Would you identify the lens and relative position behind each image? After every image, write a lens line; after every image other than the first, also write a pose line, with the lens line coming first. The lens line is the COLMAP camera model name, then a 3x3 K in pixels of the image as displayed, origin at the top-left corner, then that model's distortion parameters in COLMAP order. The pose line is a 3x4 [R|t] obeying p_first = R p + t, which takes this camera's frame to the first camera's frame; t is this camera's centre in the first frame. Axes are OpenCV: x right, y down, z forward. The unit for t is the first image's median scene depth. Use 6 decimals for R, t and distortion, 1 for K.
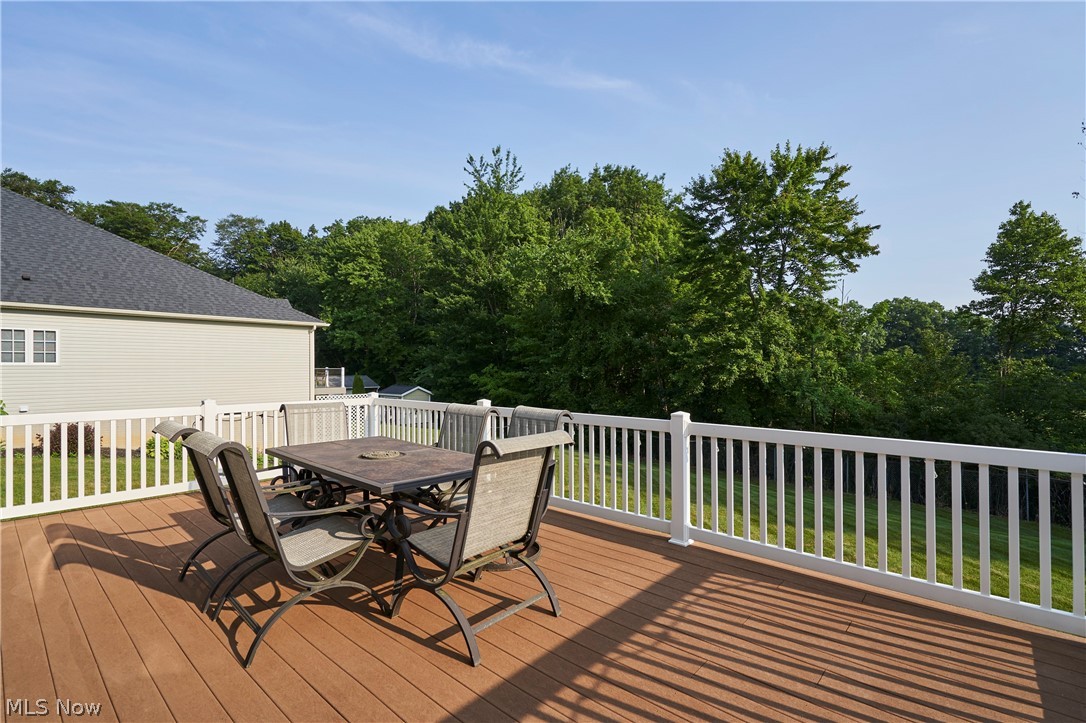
lens RADIAL K [[510.3, 0, 544.0], [0, 510.3, 359.5], [0, 0, 1]] dist [0.001792, -0.000037]
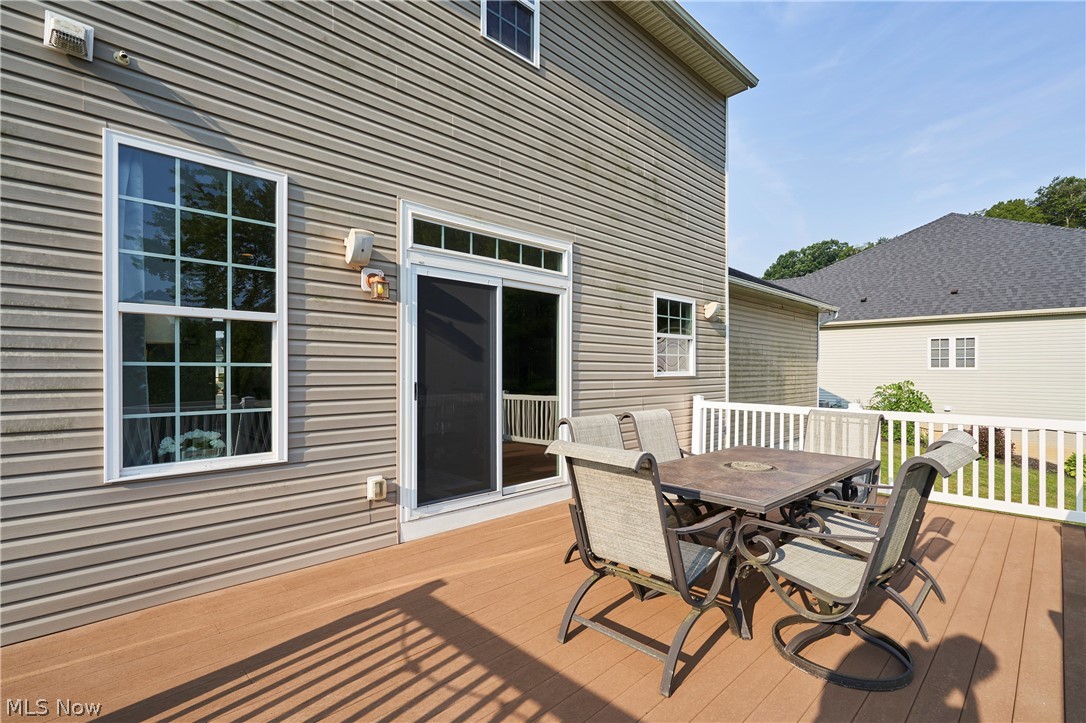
lens RADIAL K [[510.3, 0, 542.6], [0, 510.3, 363.6], [0, 0, 1]] dist [0.001792, -0.000037]
pose [[-0.077096, -0.013294, -0.996935, 0.169364], [0.012064, 0.999825, -0.014265, 0.002579], [0.996951, -0.013127, -0.076922, 0.184223]]
